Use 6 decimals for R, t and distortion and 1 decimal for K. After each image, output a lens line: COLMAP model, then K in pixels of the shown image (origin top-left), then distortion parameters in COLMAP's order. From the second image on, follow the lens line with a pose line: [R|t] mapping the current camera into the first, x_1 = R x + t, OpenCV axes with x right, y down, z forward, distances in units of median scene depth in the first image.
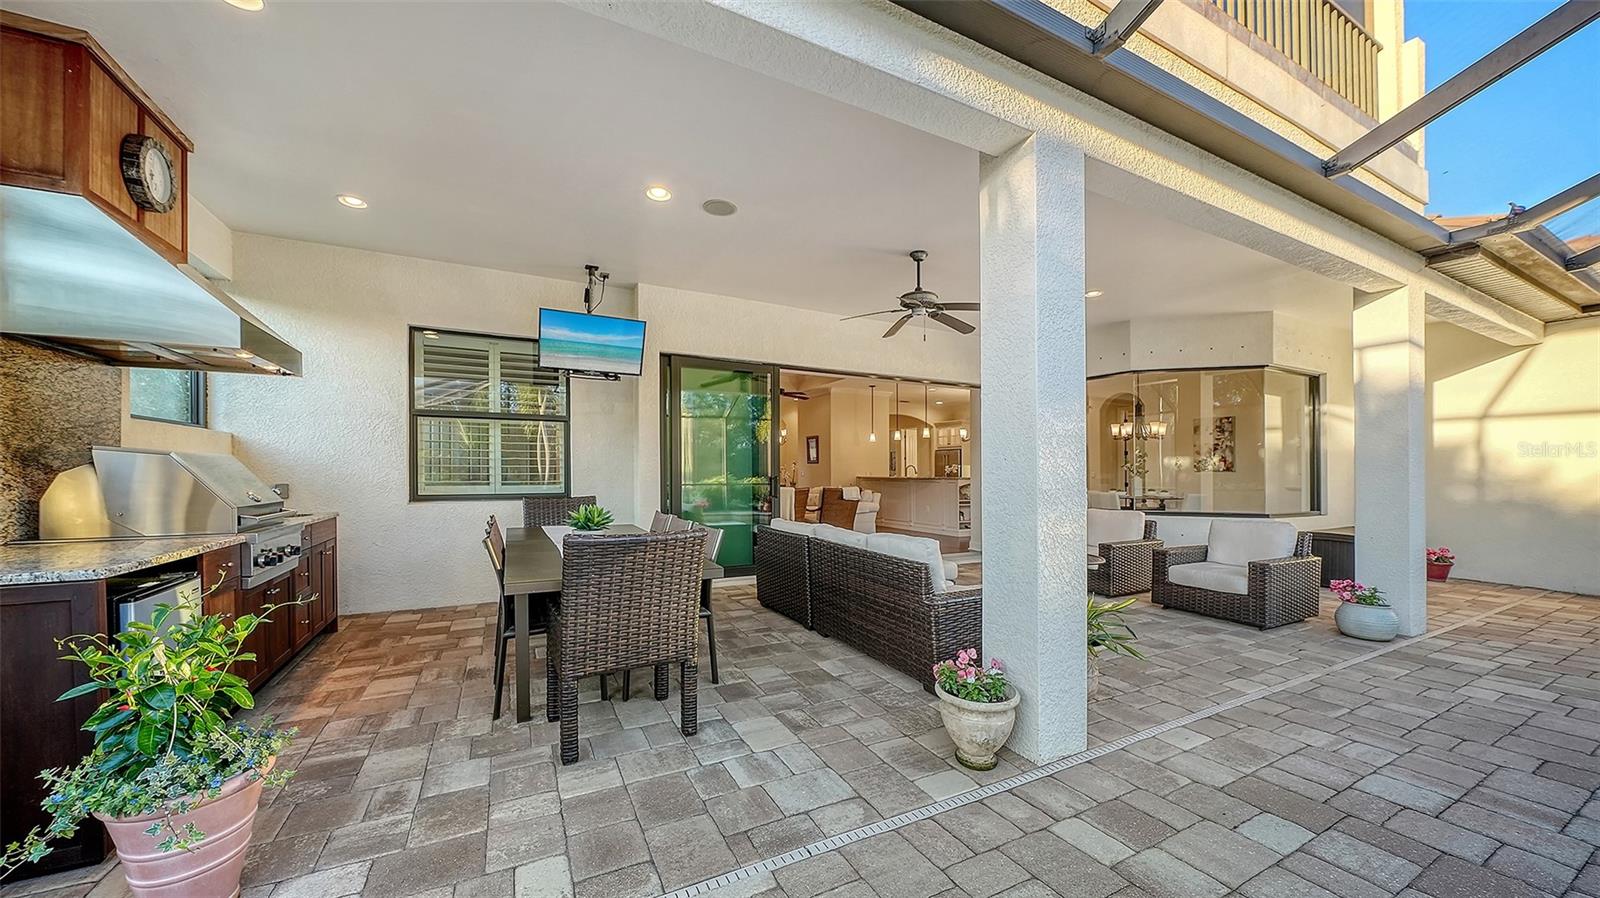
lens RADIAL K [[569.9, 0, 805.5], [0, 569.9, 462.3], [0, 0, 1]] dist [-0.014195, 0.000227]
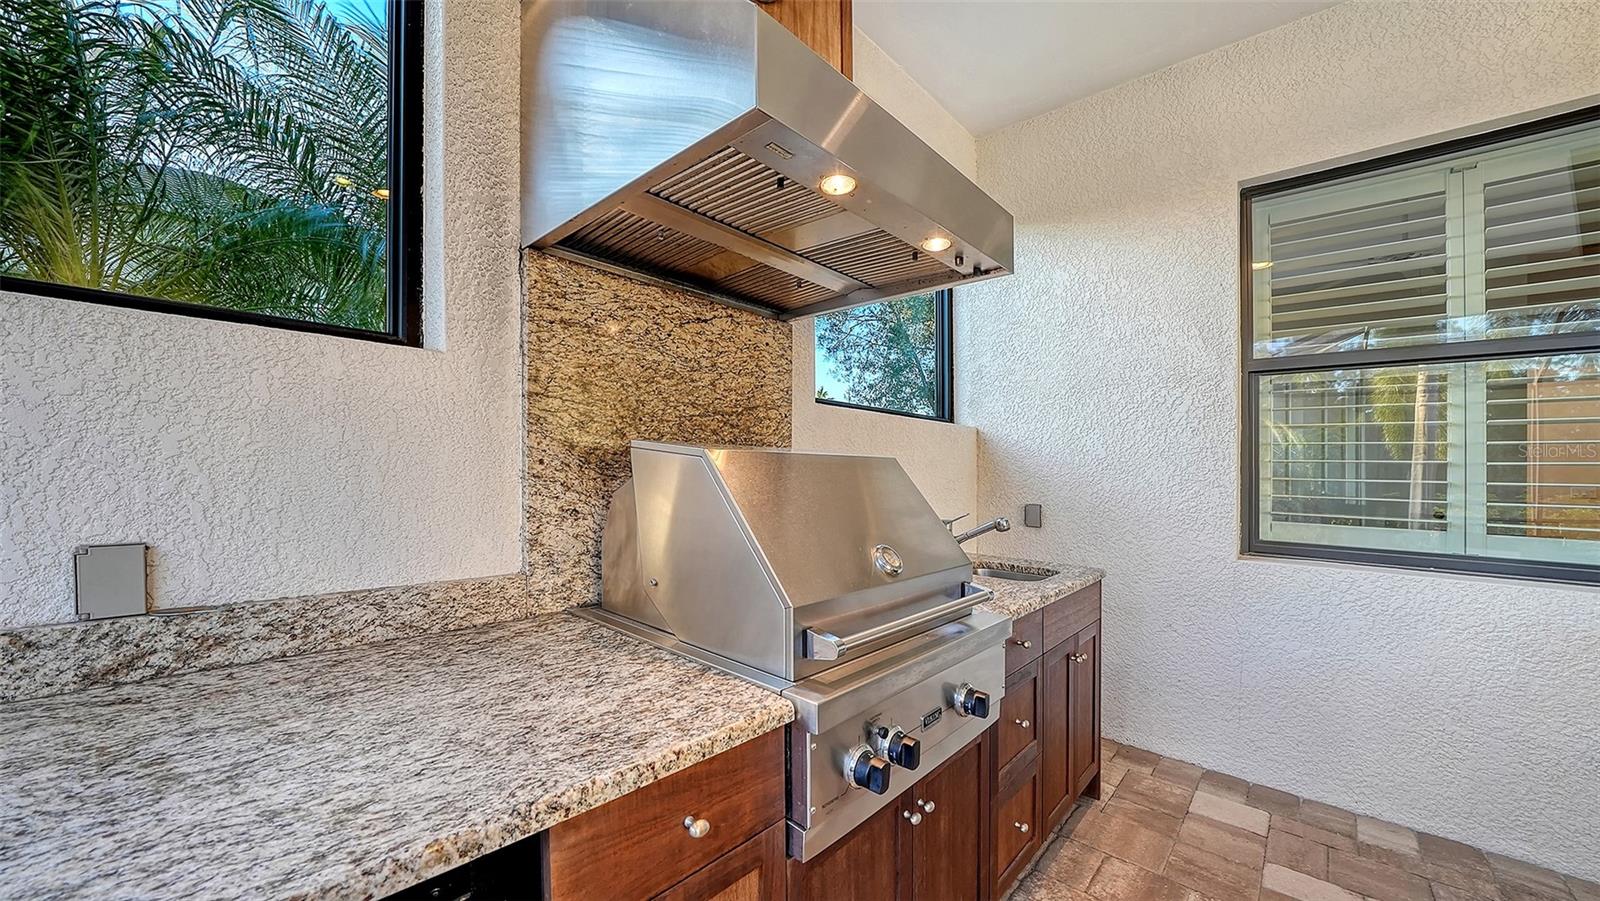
lens RADIAL K [[569.9, 0, 805.5], [0, 569.9, 463.8], [0, 0, 1]] dist [-0.014195, 0.000227]
pose [[0.339079, -0.002630, -0.940754, -0.444828], [-0.003820, 0.999984, -0.004173, -0.003911], [0.940750, 0.005008, 0.339063, 0.582426]]
